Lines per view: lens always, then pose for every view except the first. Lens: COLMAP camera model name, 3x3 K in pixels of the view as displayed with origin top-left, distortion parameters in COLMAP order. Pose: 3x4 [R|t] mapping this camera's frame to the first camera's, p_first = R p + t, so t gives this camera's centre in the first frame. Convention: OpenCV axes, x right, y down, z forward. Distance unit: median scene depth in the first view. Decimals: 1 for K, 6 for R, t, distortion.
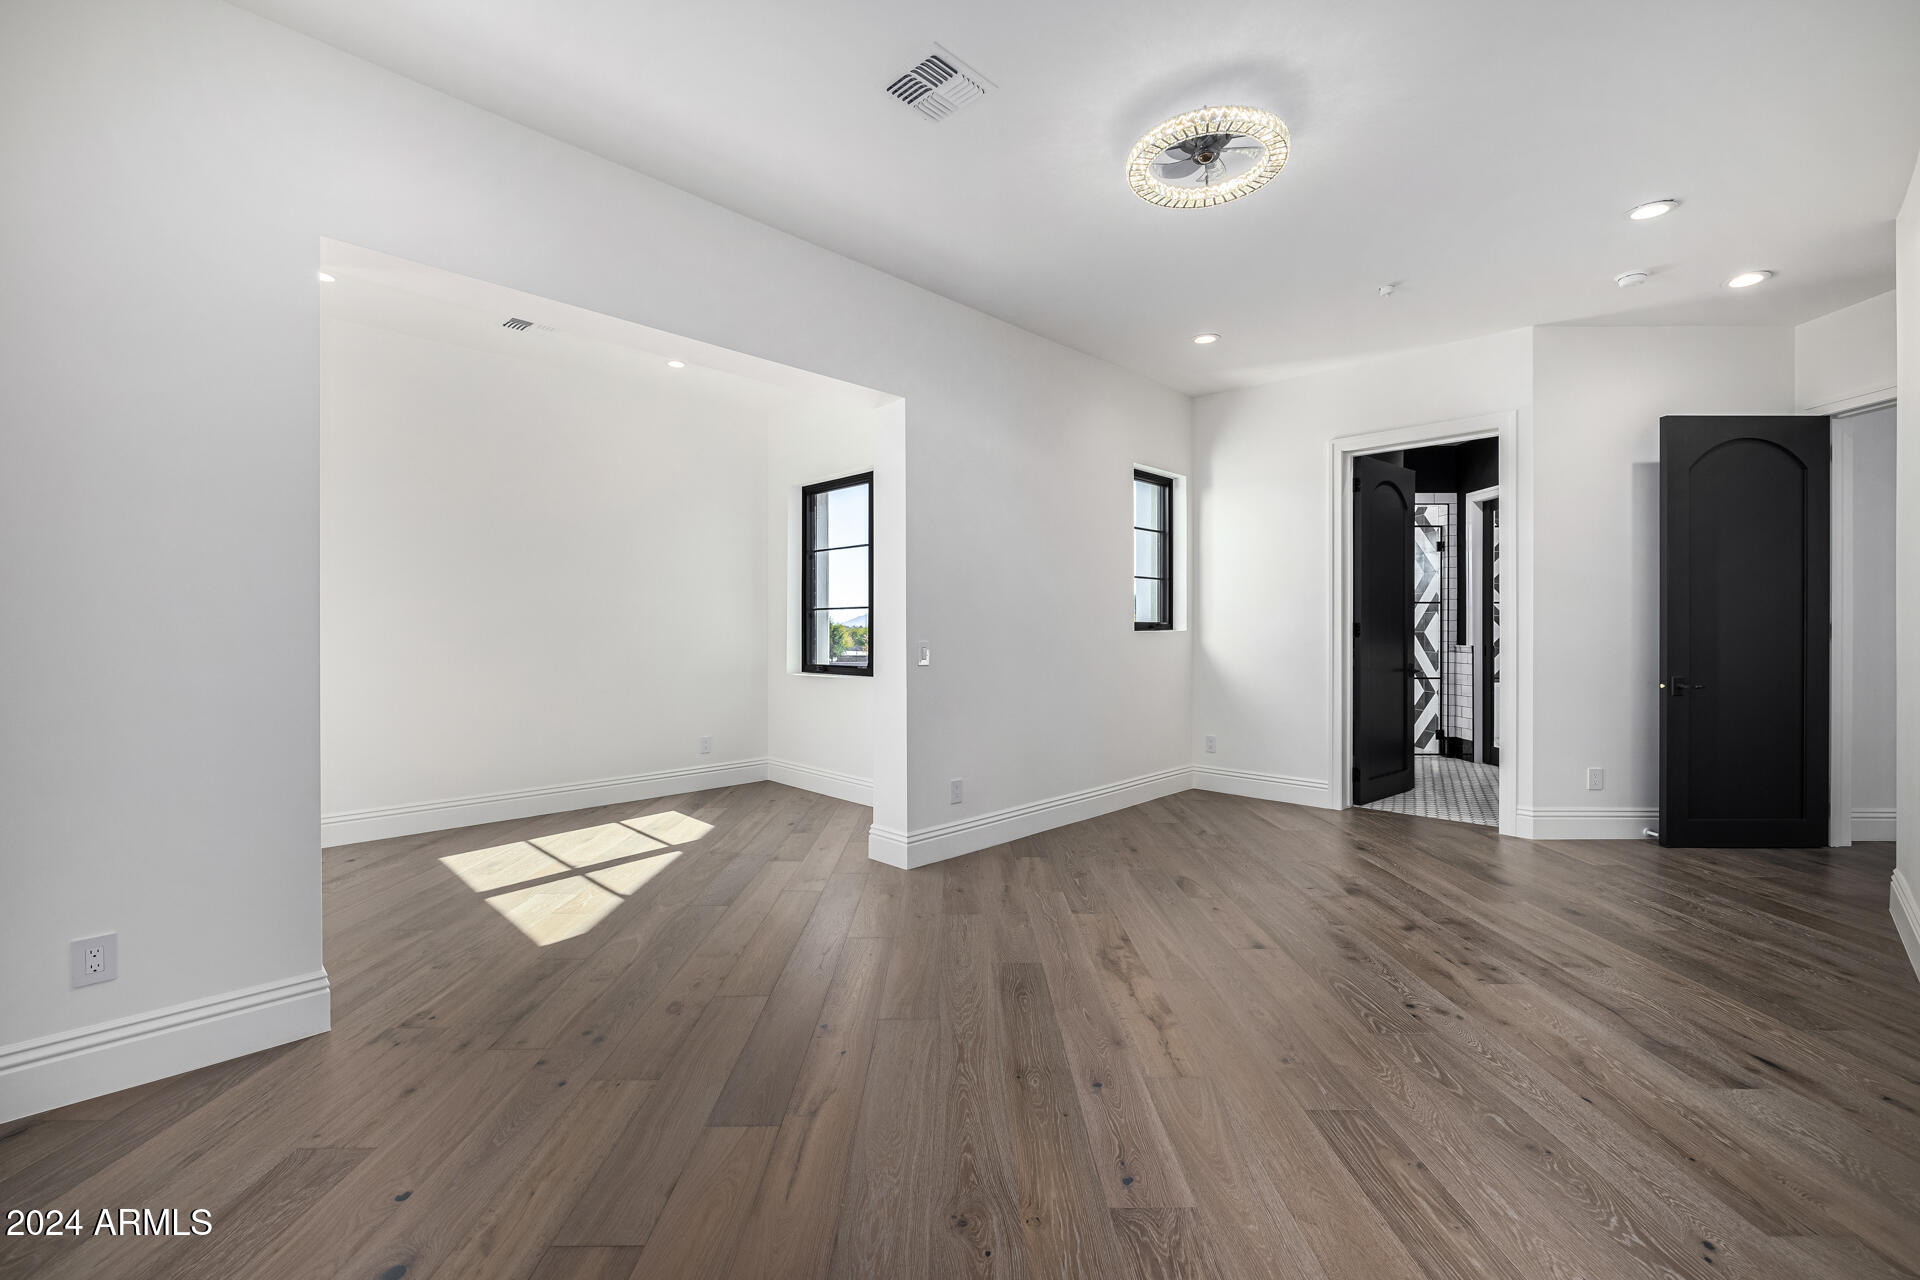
lens RADIAL K [[808.7, 0, 945.7], [0, 808.7, 630.5], [0, 0, 1]] dist [0.005188, -0.000007]
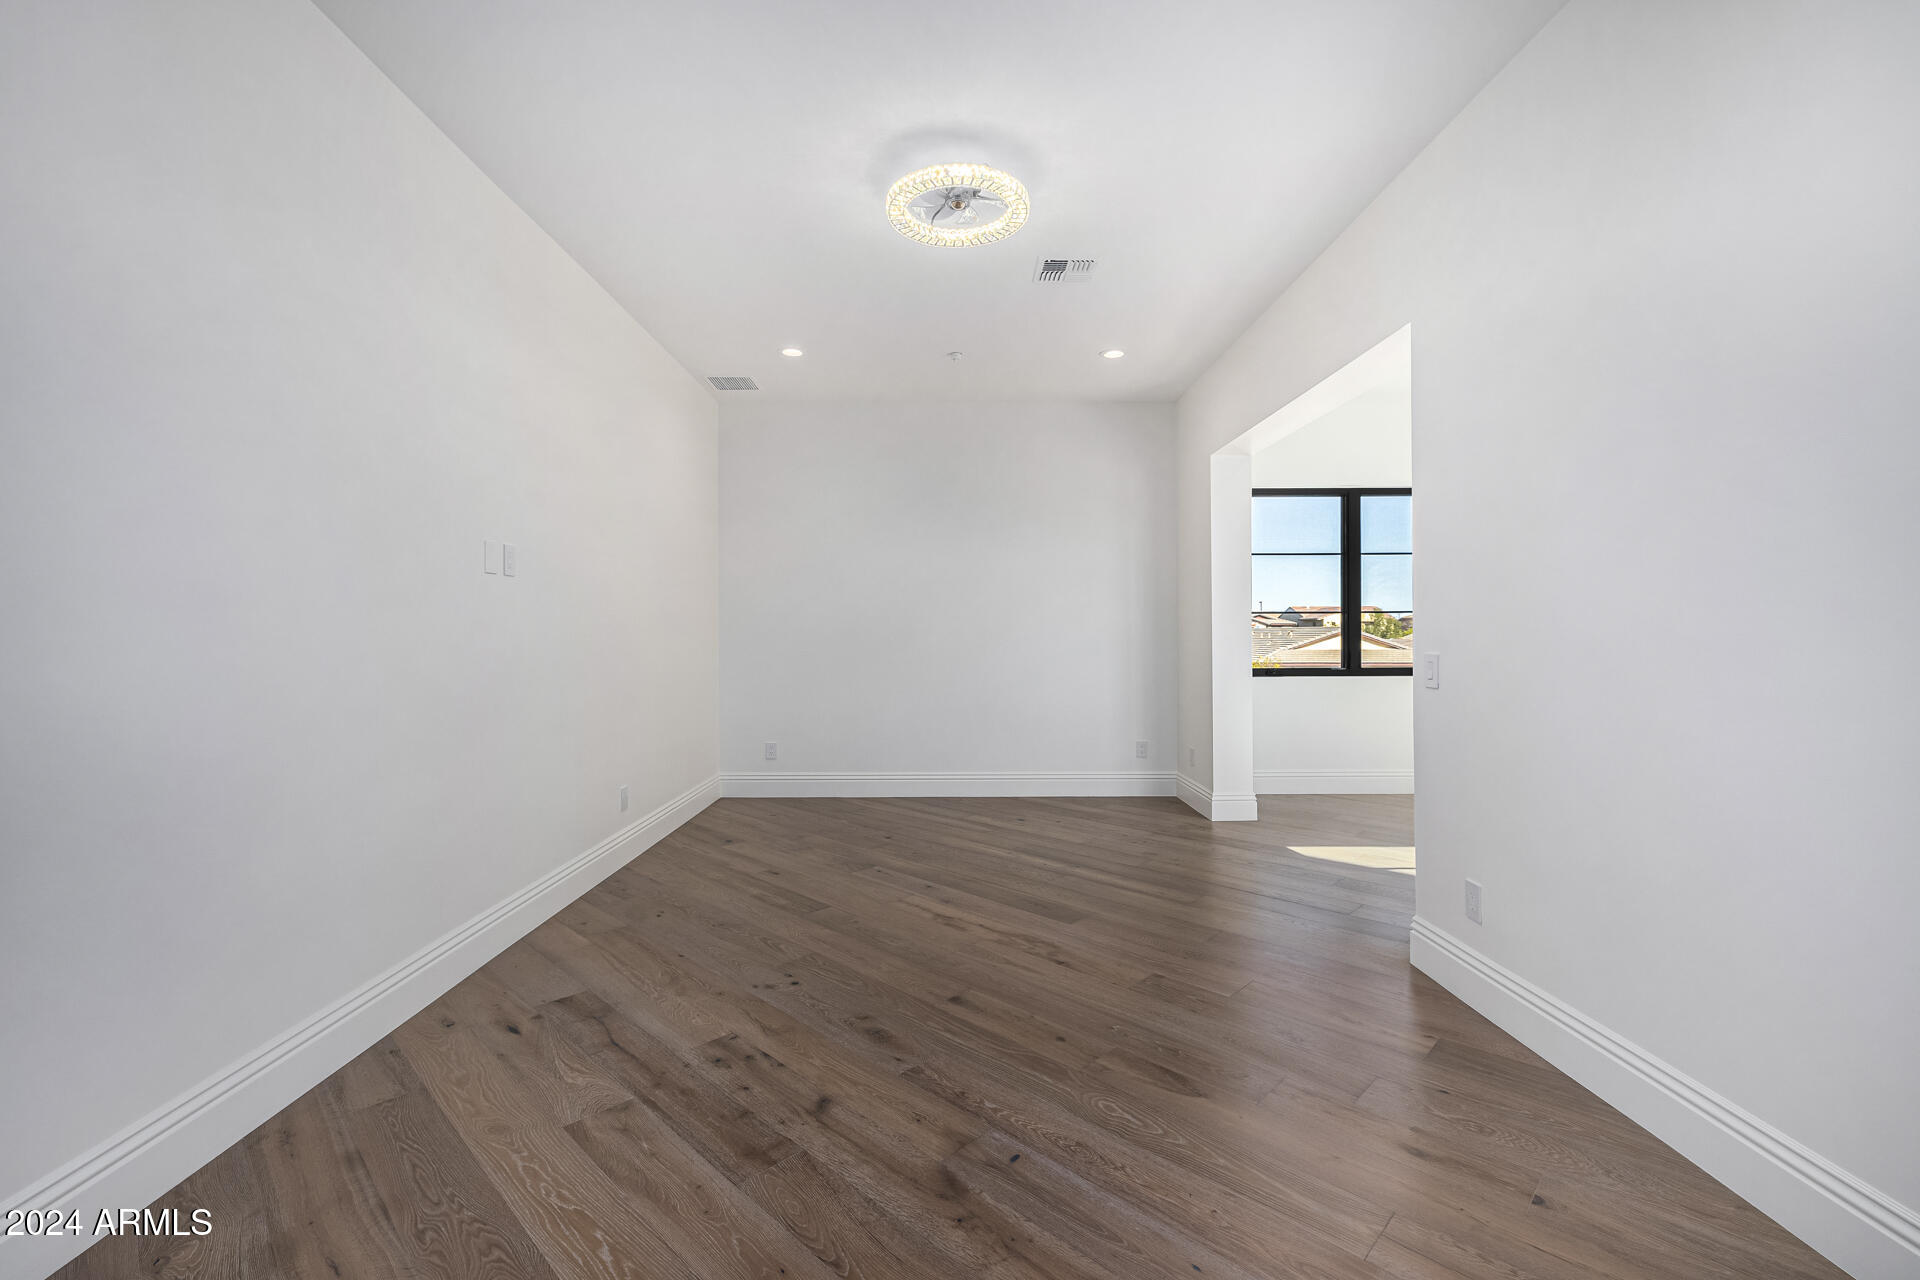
lens RADIAL K [[808.7, 0, 955.8], [0, 808.7, 643.0], [0, 0, 1]] dist [0.005188, -0.000007]
pose [[-0.692895, 0.010639, -0.720960, 0.741277], [0.004779, 0.999937, 0.010163, -0.001738], [0.721023, 0.003597, -0.692902, 1.176408]]
